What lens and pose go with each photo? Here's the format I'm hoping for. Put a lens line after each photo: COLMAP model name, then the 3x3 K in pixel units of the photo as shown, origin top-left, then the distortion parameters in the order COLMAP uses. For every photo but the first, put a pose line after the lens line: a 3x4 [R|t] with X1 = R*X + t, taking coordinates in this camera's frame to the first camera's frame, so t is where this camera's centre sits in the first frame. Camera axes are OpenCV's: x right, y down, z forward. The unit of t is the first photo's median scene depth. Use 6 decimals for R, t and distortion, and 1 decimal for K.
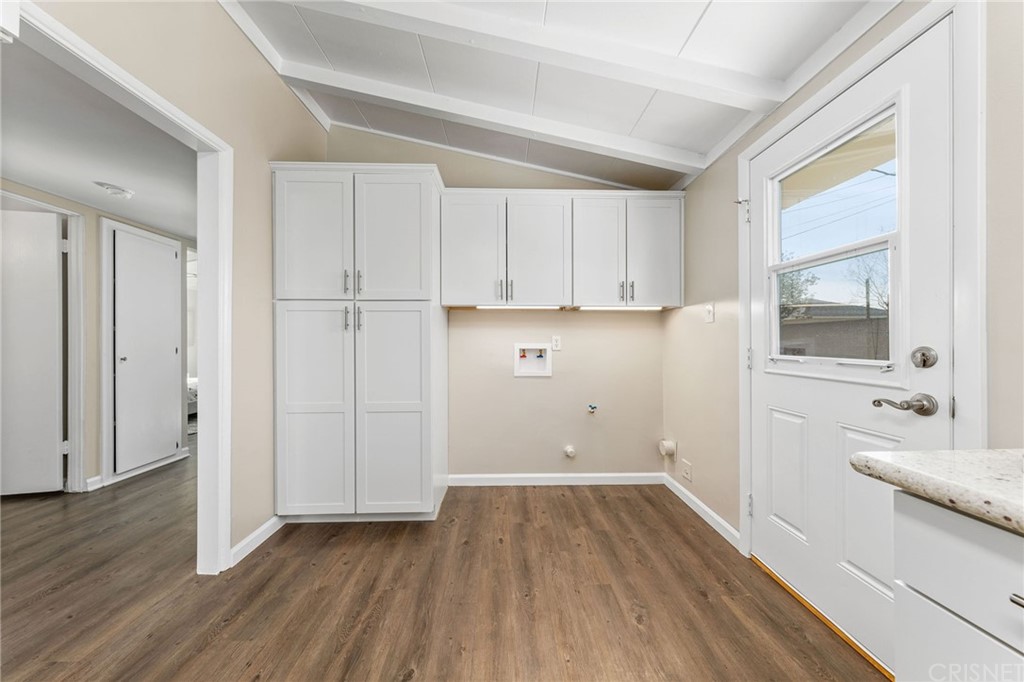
lens RADIAL K [[343.6, 0, 512.0], [0, 343.6, 341.0], [0, 0, 1]] dist [-0.001053, -0.000115]
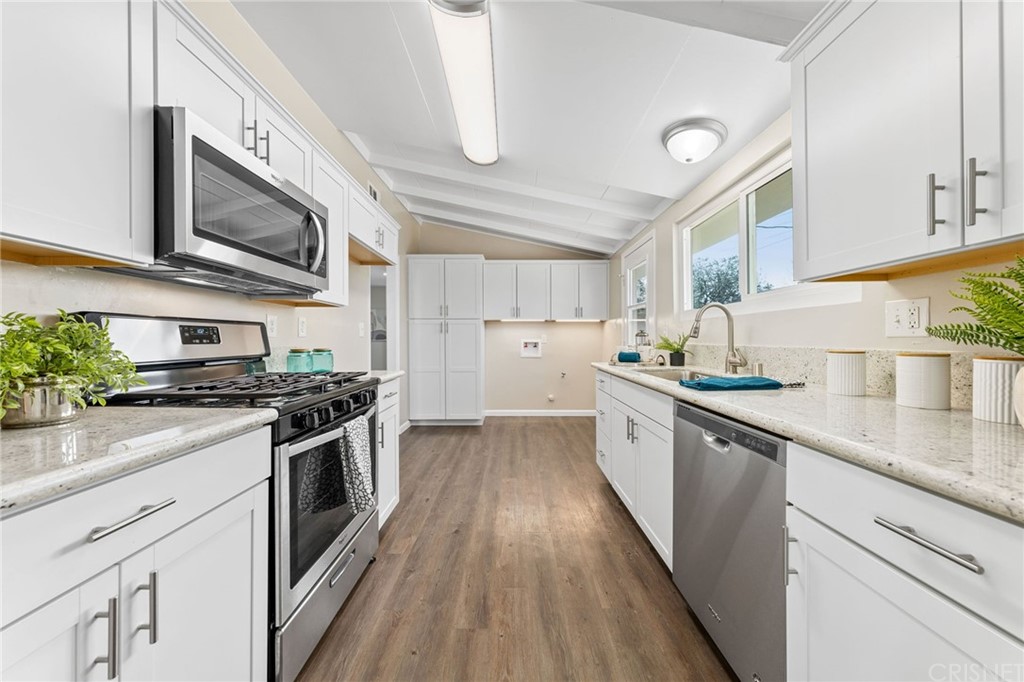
lens RADIAL K [[343.6, 0, 512.0], [0, 343.6, 341.0], [0, 0, 1]] dist [-0.001053, -0.000115]
pose [[0.999539, -0.000678, -0.030363, 0.017357], [0.001072, 0.999916, 0.012950, -0.009205], [0.030351, -0.012976, 0.999455, -0.972508]]
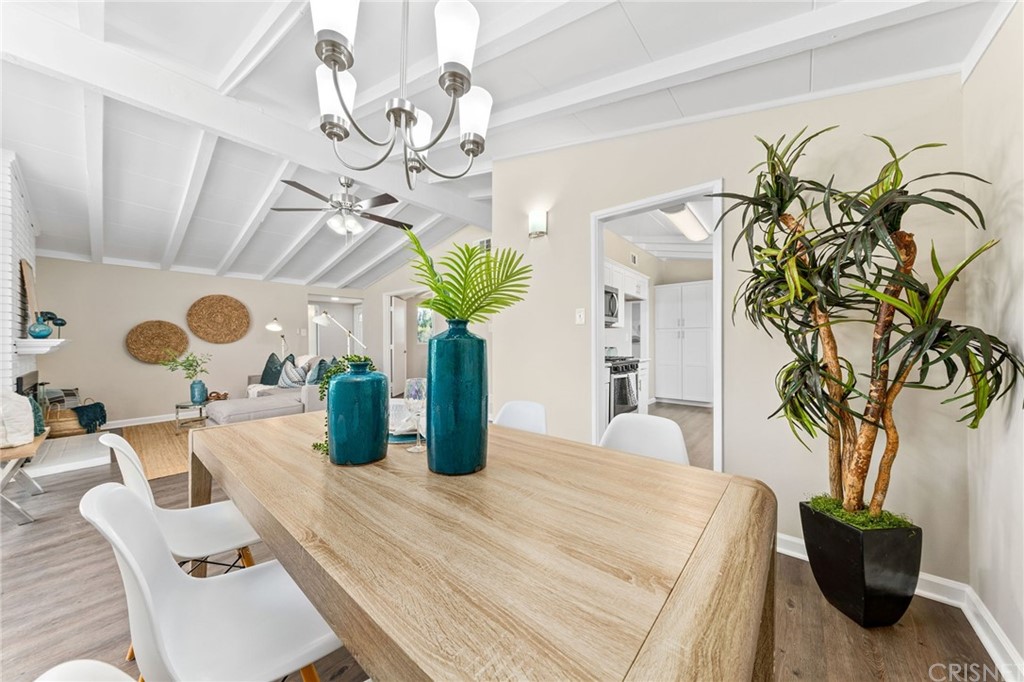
lens RADIAL K [[343.6, 0, 512.0], [0, 343.6, 341.0], [0, 0, 1]] dist [-0.001053, -0.000115]
pose [[0.745872, 0.001968, -0.666086, 0.379661], [0.001968, 0.999985, 0.005159, -0.024041], [0.666086, -0.005159, 0.745857, -1.950959]]
